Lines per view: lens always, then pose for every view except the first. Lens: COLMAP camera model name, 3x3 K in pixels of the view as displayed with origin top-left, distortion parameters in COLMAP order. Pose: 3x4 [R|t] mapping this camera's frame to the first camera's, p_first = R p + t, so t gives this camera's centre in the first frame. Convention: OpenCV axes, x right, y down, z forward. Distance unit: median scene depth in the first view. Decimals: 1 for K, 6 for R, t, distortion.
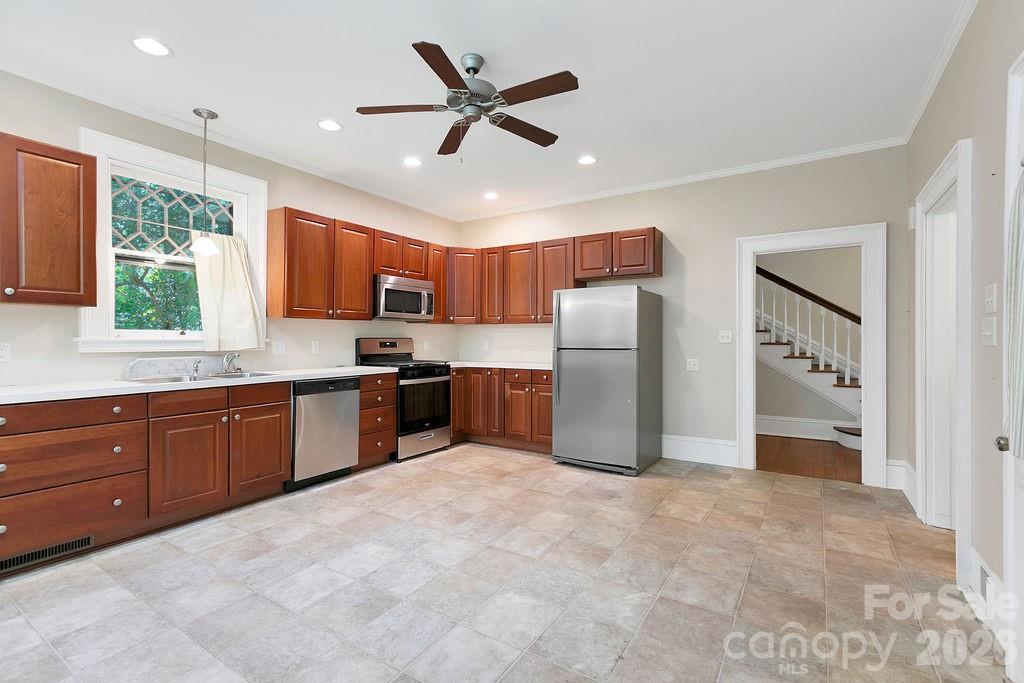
lens RADIAL K [[457.7, 0, 519.2], [0, 457.7, 337.7], [0, 0, 1]] dist [0.003964, 0.000279]
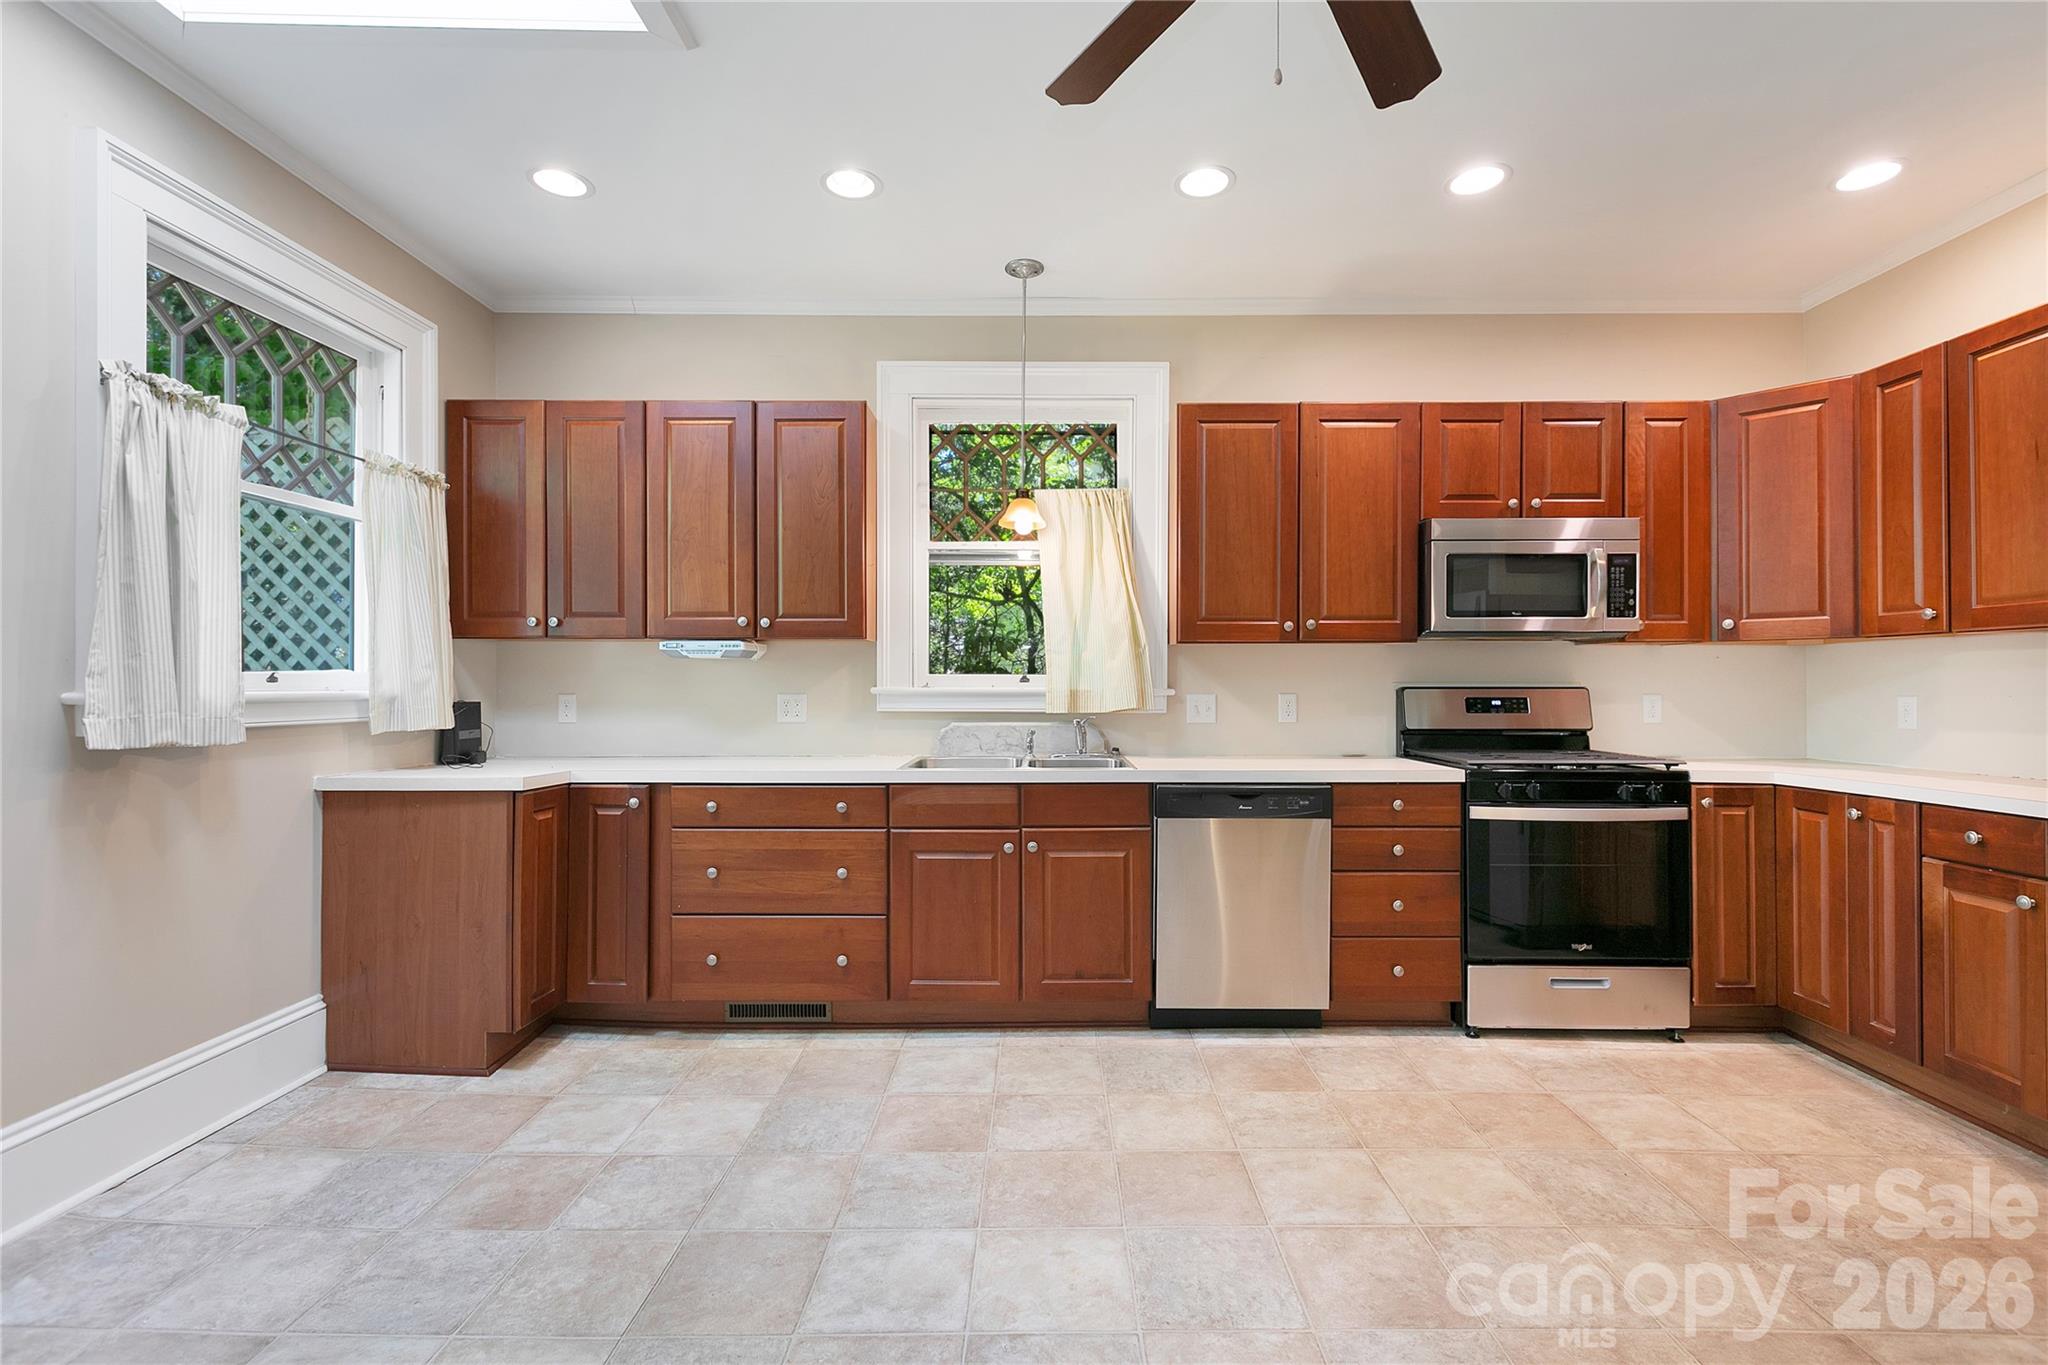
lens RADIAL K [[915.5, 0, 1024.7], [0, 915.5, 678.0], [0, 0, 1]] dist [0.003964, 0.000279]
pose [[0.533254, -0.008260, -0.845915, 0.177751], [0.002395, 0.999963, -0.008255, -0.002108], [0.845952, 0.002376, 0.533254, 0.359620]]
